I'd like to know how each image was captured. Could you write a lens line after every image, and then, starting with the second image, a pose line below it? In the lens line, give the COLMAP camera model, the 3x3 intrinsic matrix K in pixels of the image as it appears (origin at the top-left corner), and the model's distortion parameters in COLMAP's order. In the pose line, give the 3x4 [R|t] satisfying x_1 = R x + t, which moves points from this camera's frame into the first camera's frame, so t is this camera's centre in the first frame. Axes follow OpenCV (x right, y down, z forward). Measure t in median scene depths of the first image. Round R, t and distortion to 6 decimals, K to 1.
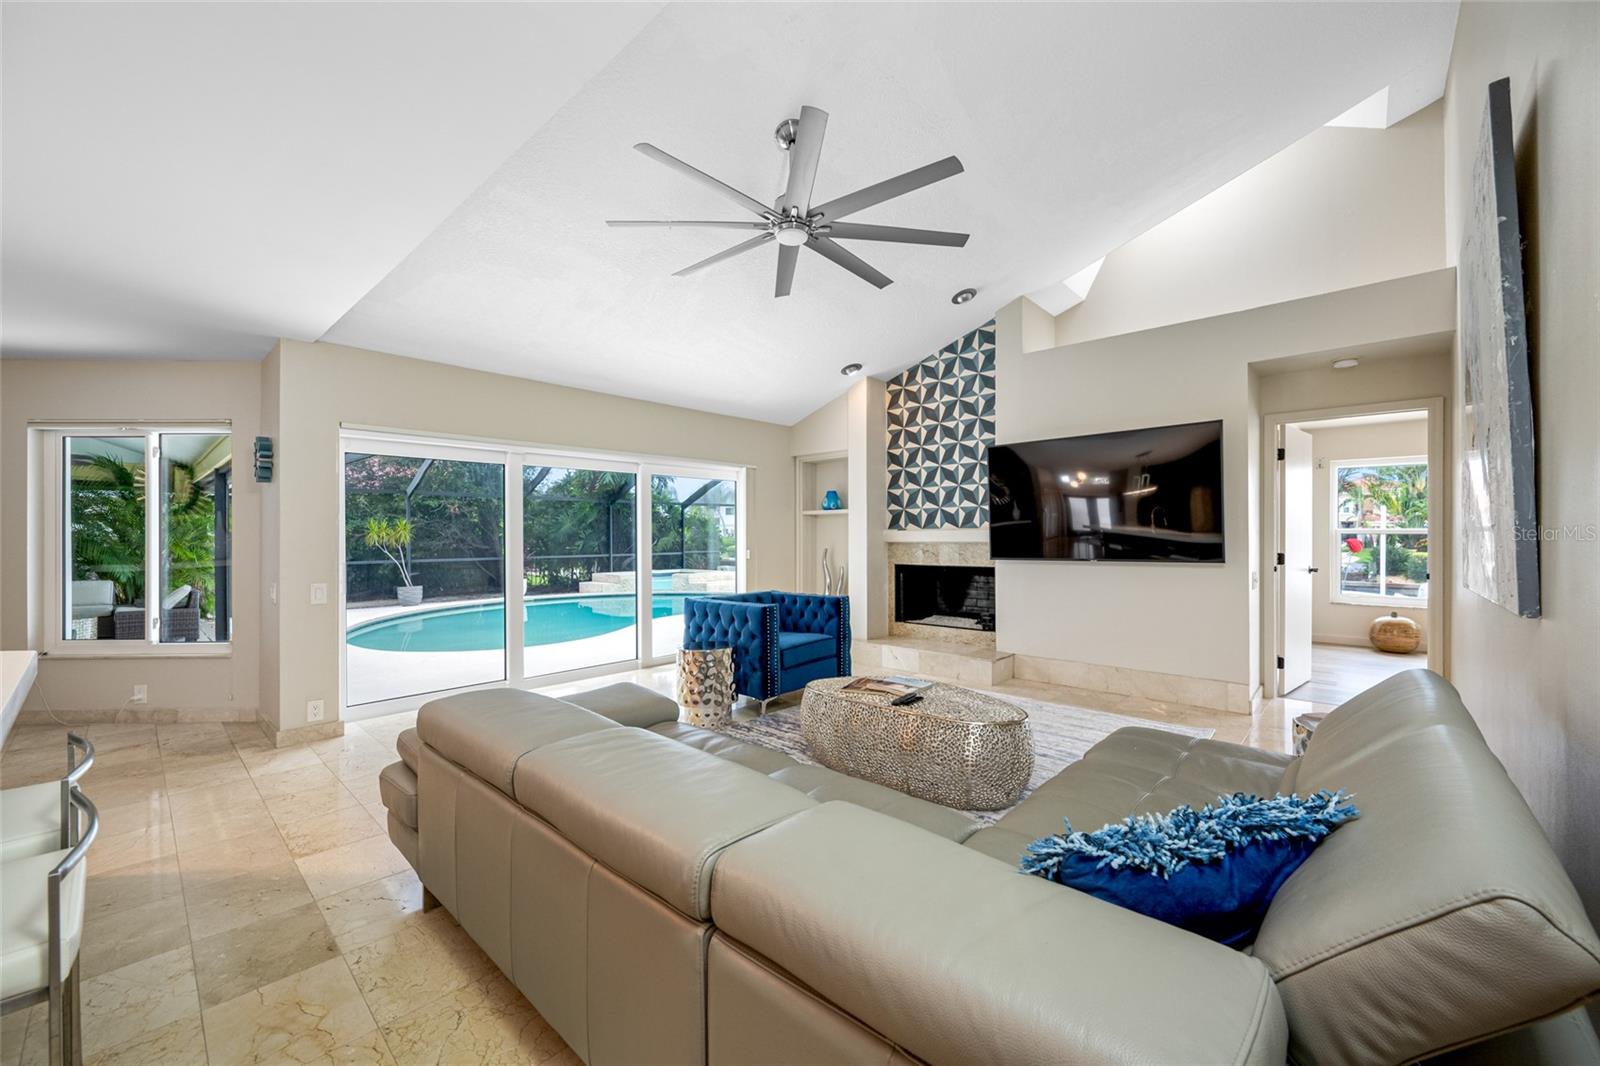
lens RADIAL K [[629.4, 0, 800.7], [0, 629.4, 530.9], [0, 0, 1]] dist [-0.002504, 0.000075]
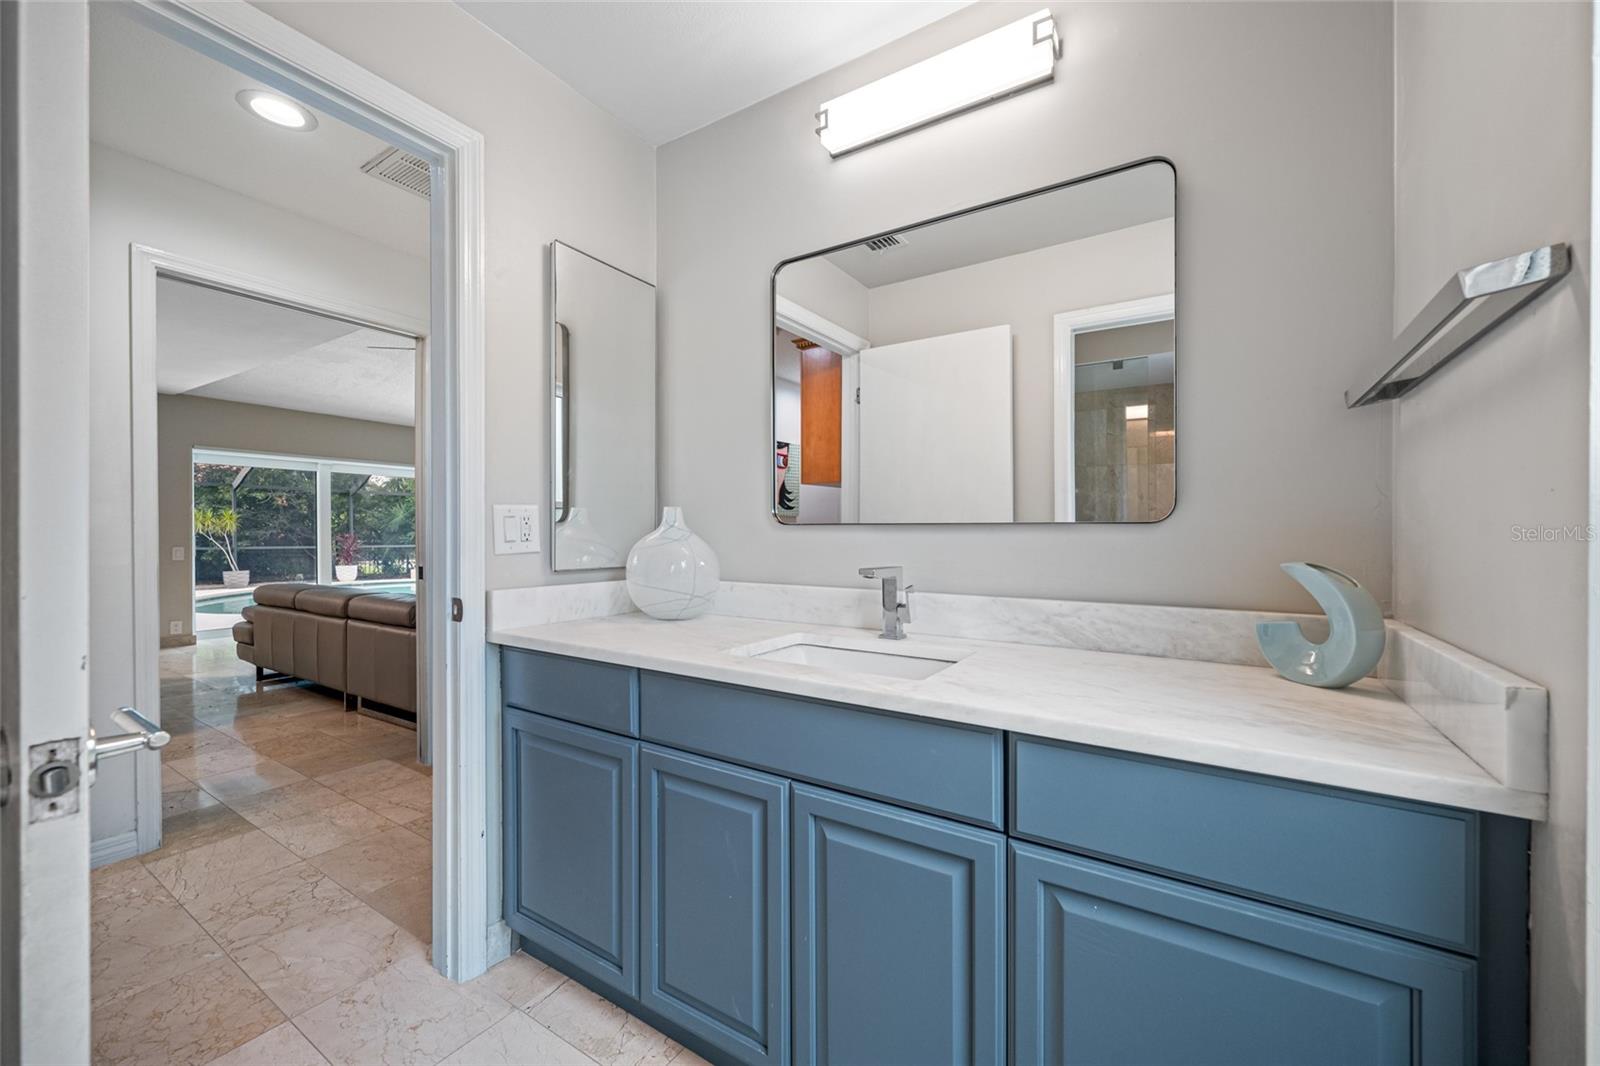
lens RADIAL K [[629.4, 0, 803.2], [0, 629.4, 535.9], [0, 0, 1]] dist [-0.002504, 0.000075]
pose [[0.982938, 0.005449, 0.183855, 0.142906], [-0.007306, 0.999929, 0.009421, 0.008986], [-0.183790, -0.010603, 0.982908, -0.247198]]
